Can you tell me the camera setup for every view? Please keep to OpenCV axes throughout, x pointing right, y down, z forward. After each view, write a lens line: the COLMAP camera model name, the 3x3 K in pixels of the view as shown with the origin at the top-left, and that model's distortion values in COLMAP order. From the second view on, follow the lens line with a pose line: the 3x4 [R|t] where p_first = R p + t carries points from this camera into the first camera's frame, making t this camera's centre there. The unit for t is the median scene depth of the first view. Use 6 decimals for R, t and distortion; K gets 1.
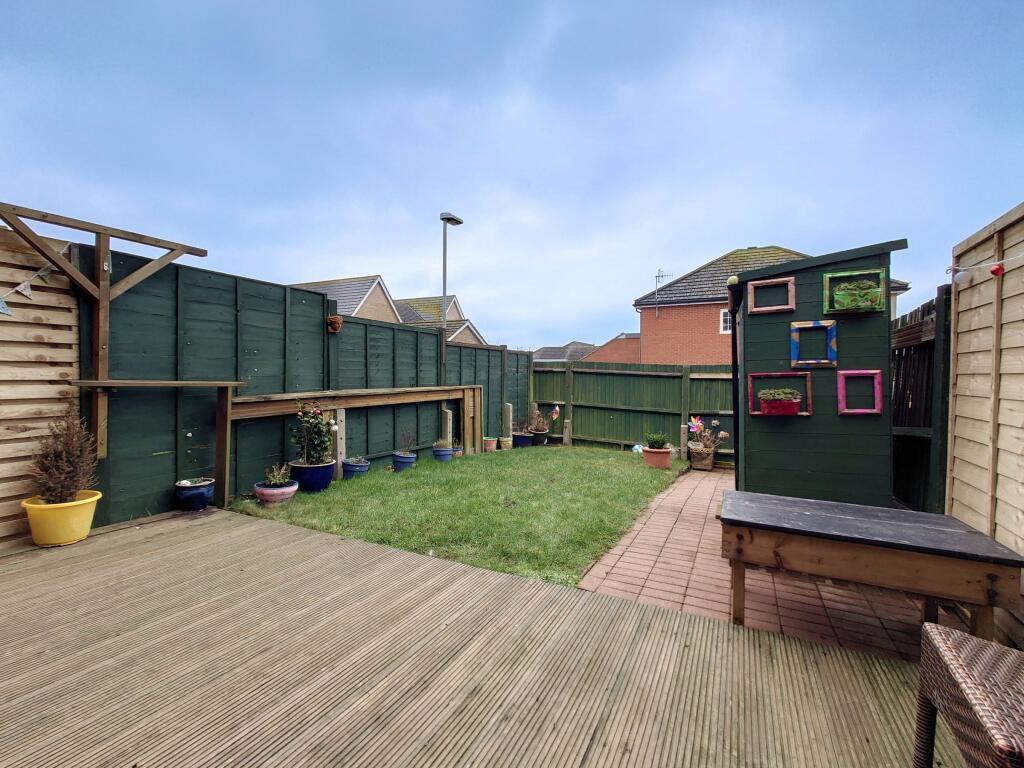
lens RADIAL K [[461.1, 0, 518.2], [0, 461.1, 382.5], [0, 0, 1]] dist [0.000464, 0.000910]
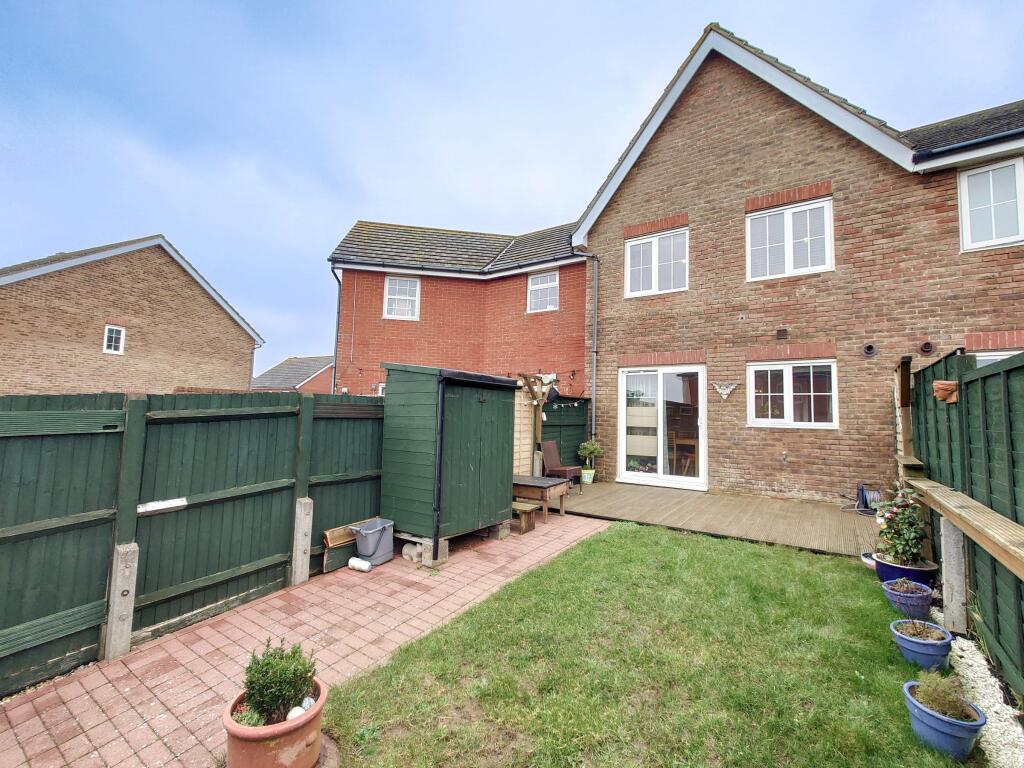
lens RADIAL K [[461.1, 0, 510.9], [0, 461.1, 381.2], [0, 0, 1]] dist [0.000464, 0.000910]
pose [[-0.985609, -0.018684, 0.168006, 0.195188], [-0.028394, 0.998050, -0.055580, -0.131375], [-0.166640, -0.059550, -0.984218, 2.772546]]
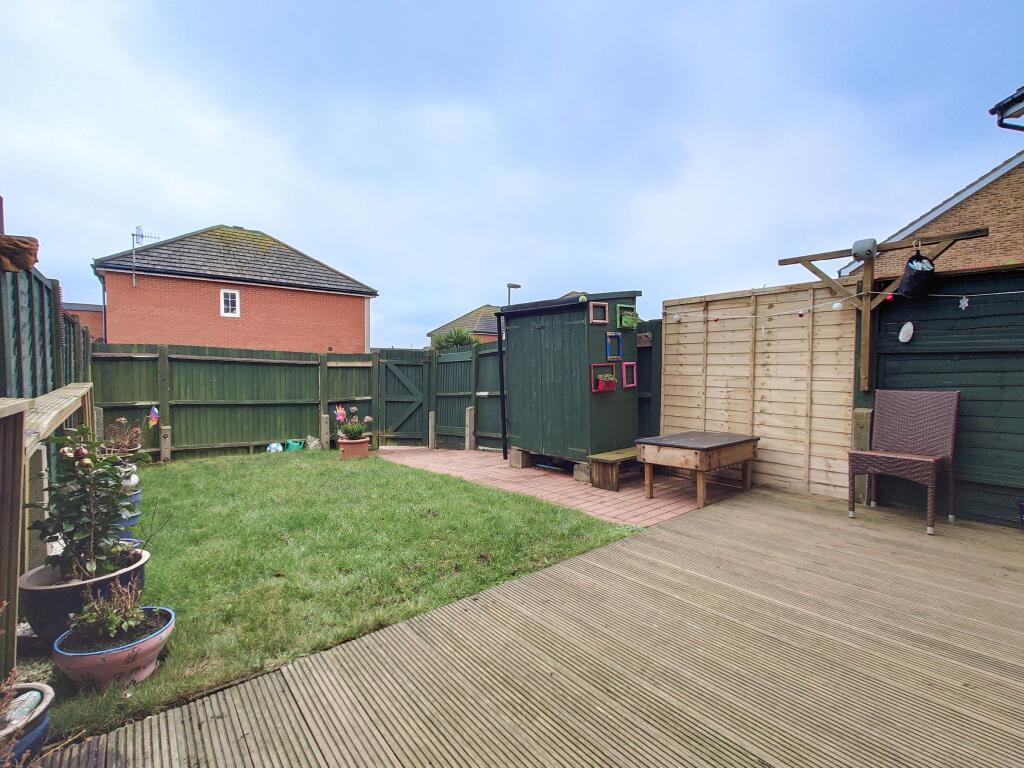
lens RADIAL K [[461.1, 0, 513.8], [0, 461.1, 383.0], [0, 0, 1]] dist [0.000464, 0.000910]
pose [[0.414203, -0.044108, 0.909115, -0.940730], [0.014603, 0.999019, 0.041816, -0.024860], [-0.910068, -0.004045, 0.414440, 0.613964]]
